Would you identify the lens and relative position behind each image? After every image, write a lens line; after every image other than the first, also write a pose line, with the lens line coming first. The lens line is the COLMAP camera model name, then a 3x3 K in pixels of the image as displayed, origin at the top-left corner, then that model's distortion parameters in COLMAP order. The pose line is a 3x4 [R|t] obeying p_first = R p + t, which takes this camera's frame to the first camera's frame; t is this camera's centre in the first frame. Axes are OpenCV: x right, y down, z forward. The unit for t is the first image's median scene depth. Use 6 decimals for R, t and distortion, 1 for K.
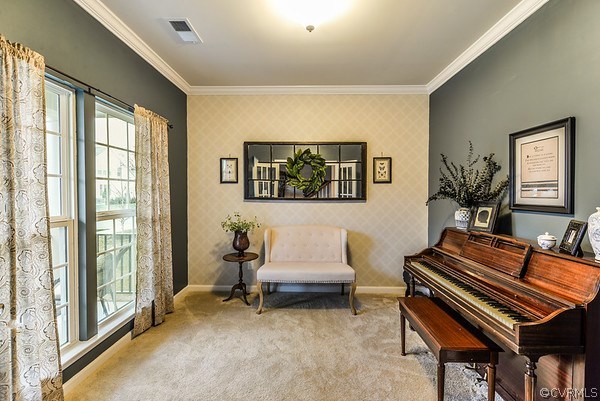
lens RADIAL K [[270.6, 0, 303.8], [0, 270.6, 197.5], [0, 0, 1]] dist [0.000944, -0.003093]
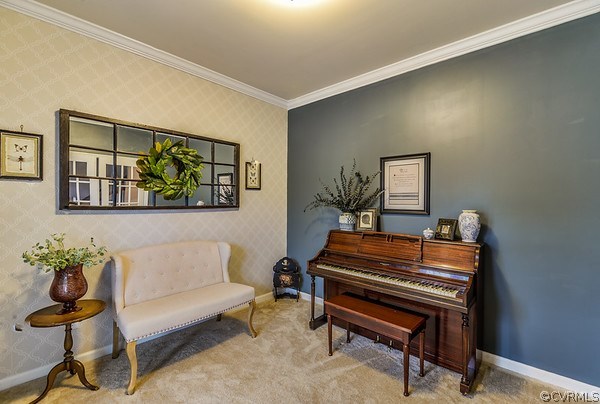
lens RADIAL K [[267.4, 0, 301.2], [0, 267.4, 201.5], [0, 0, 1]] dist [0.009360, -0.000701]
pose [[0.667440, 0.002593, 0.744659, -0.327927], [0.005794, 0.999946, -0.008676, -0.002588], [-0.744641, 0.010105, 0.667389, 0.263208]]
